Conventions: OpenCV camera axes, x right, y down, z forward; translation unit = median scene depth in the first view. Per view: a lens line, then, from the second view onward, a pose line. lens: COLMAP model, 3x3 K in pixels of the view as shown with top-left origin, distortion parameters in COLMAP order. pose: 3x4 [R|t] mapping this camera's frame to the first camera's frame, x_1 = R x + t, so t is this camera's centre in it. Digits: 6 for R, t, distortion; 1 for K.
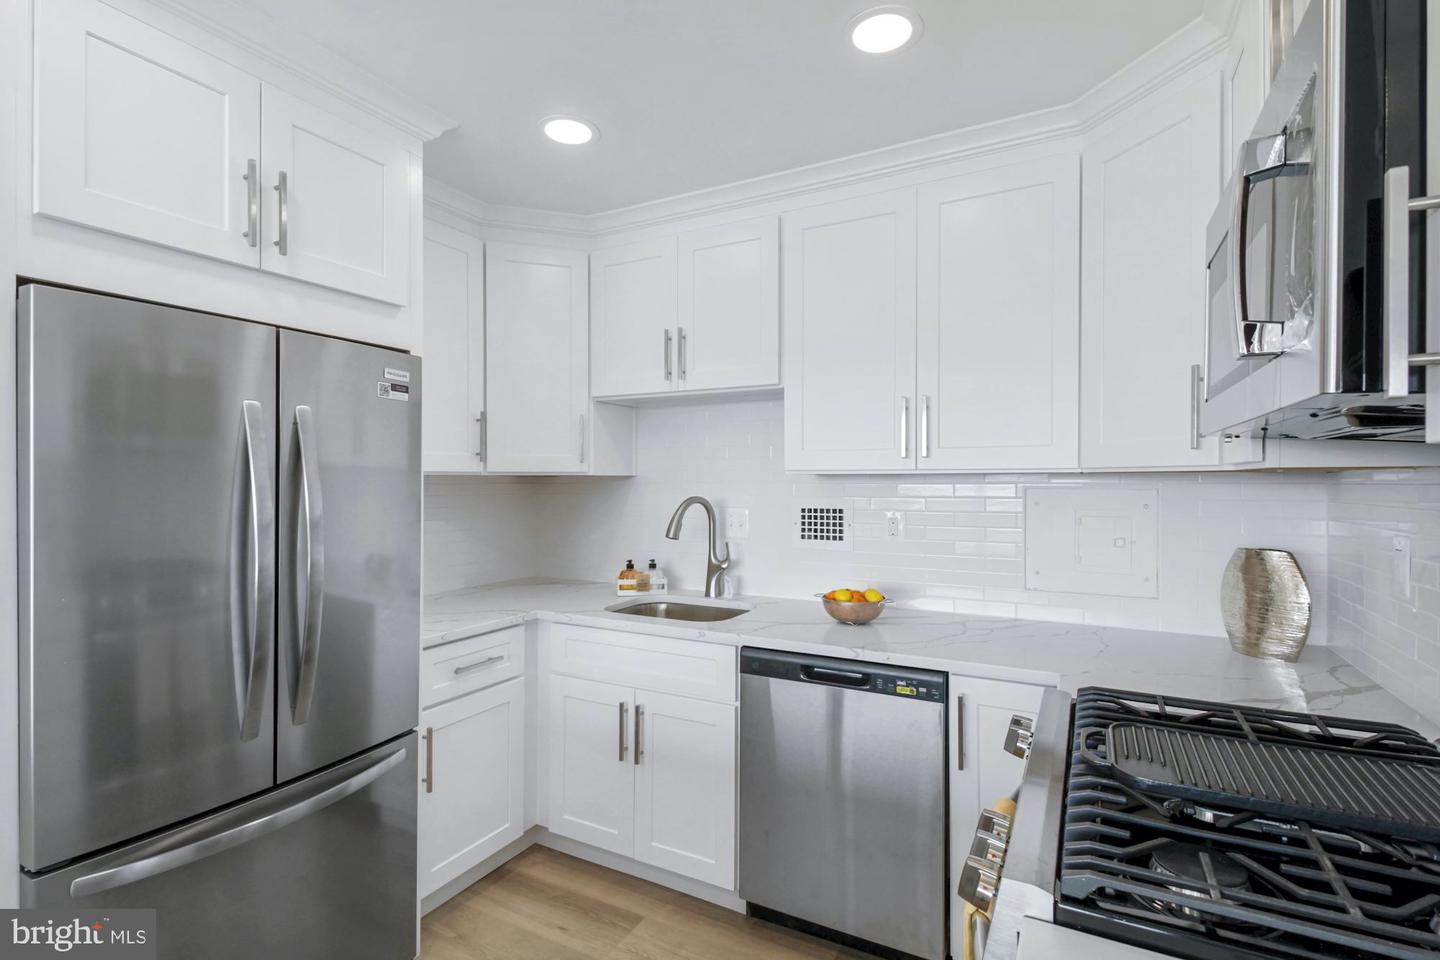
lens RADIAL K [[667.3, 0, 732.8], [0, 667.3, 474.7], [0, 0, 1]] dist [-0.001042, -0.001021]
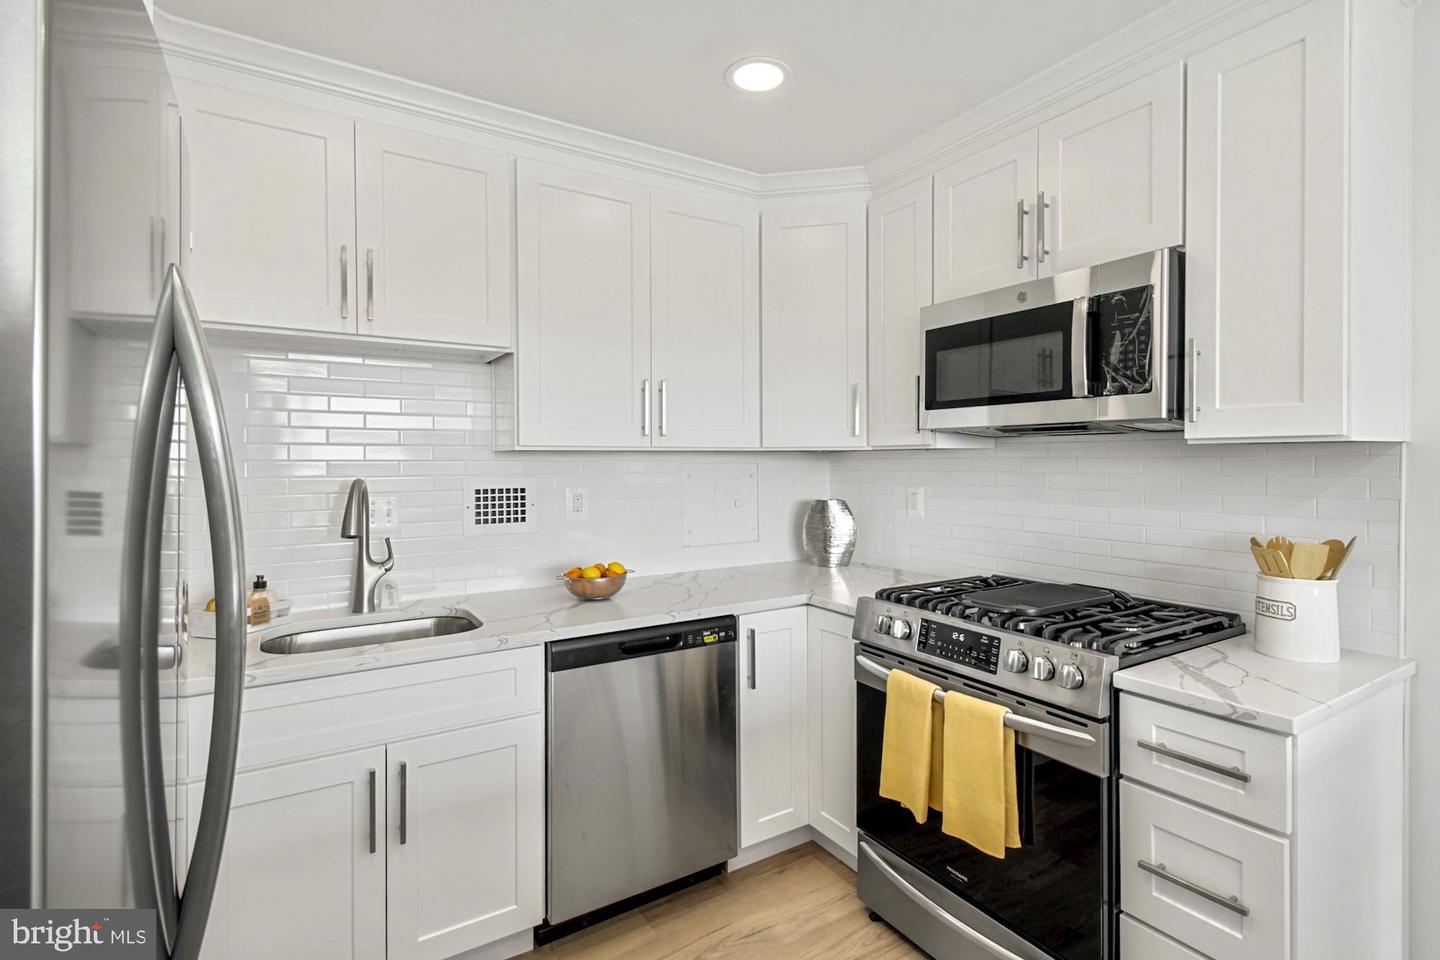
lens RADIAL K [[698.2, 0, 717.4], [0, 698.2, 455.6], [0, 0, 1]] dist [0.025722, -0.000037]
pose [[0.490930, 0.005054, 0.871184, -0.557490], [-0.004193, 0.999985, -0.003438, 0.008183], [-0.871189, -0.001965, 0.490944, 0.280640]]
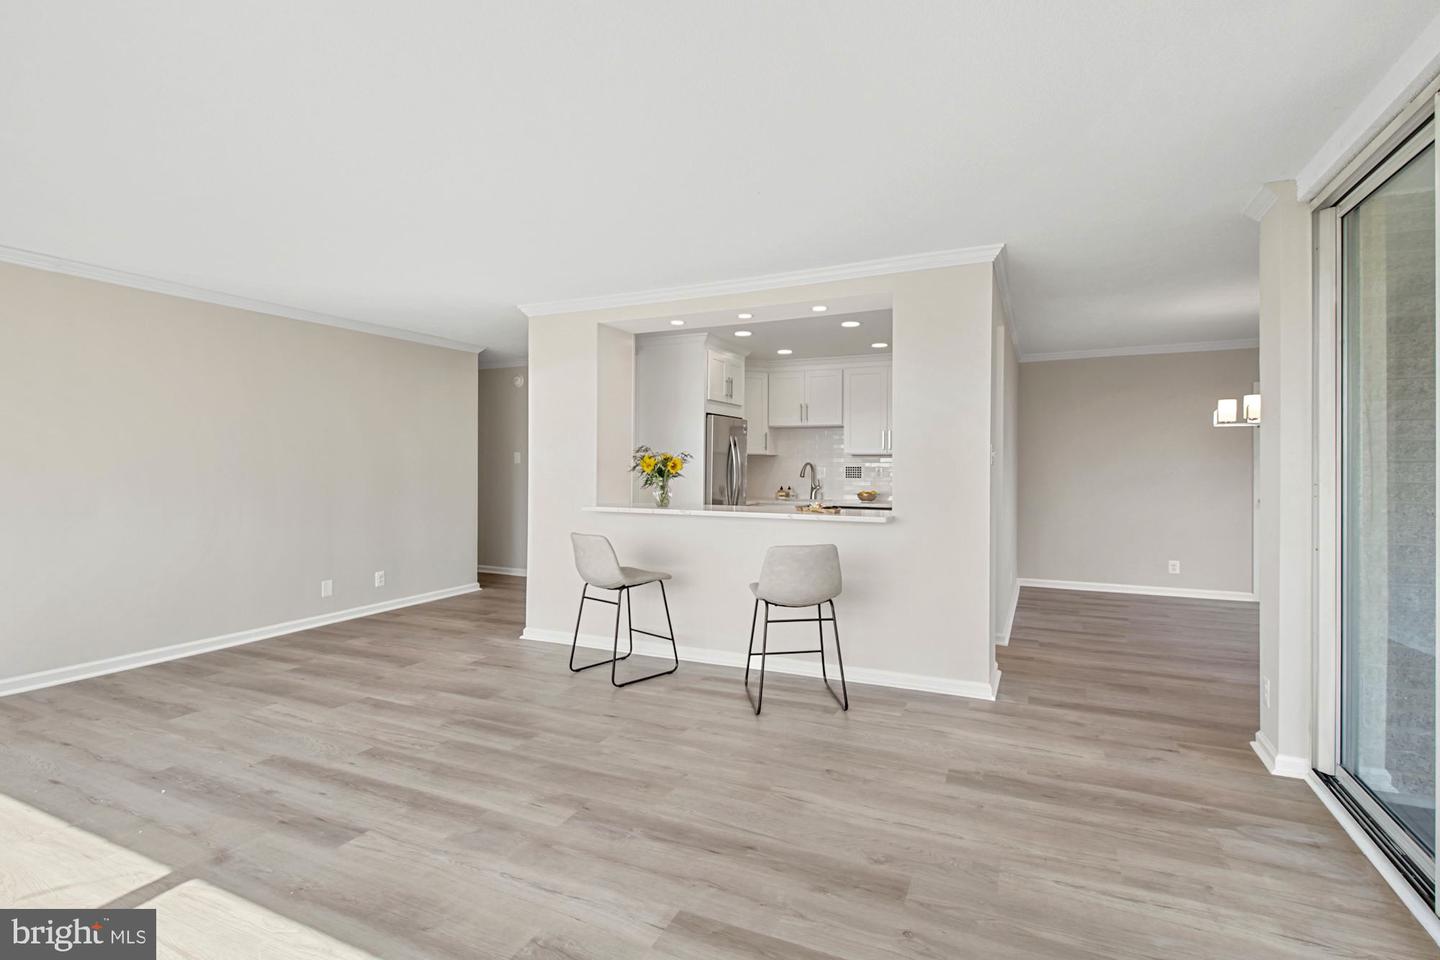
lens RADIAL K [[684.6, 0, 738.4], [0, 684.6, 457.2], [0, 0, 1]] dist [-0.001255, -0.000547]
pose [[0.997304, 0.002688, 0.073330, -0.572644], [-0.003172, 0.999974, 0.006489, -0.007284], [-0.073311, -0.006704, 0.997287, -1.877430]]
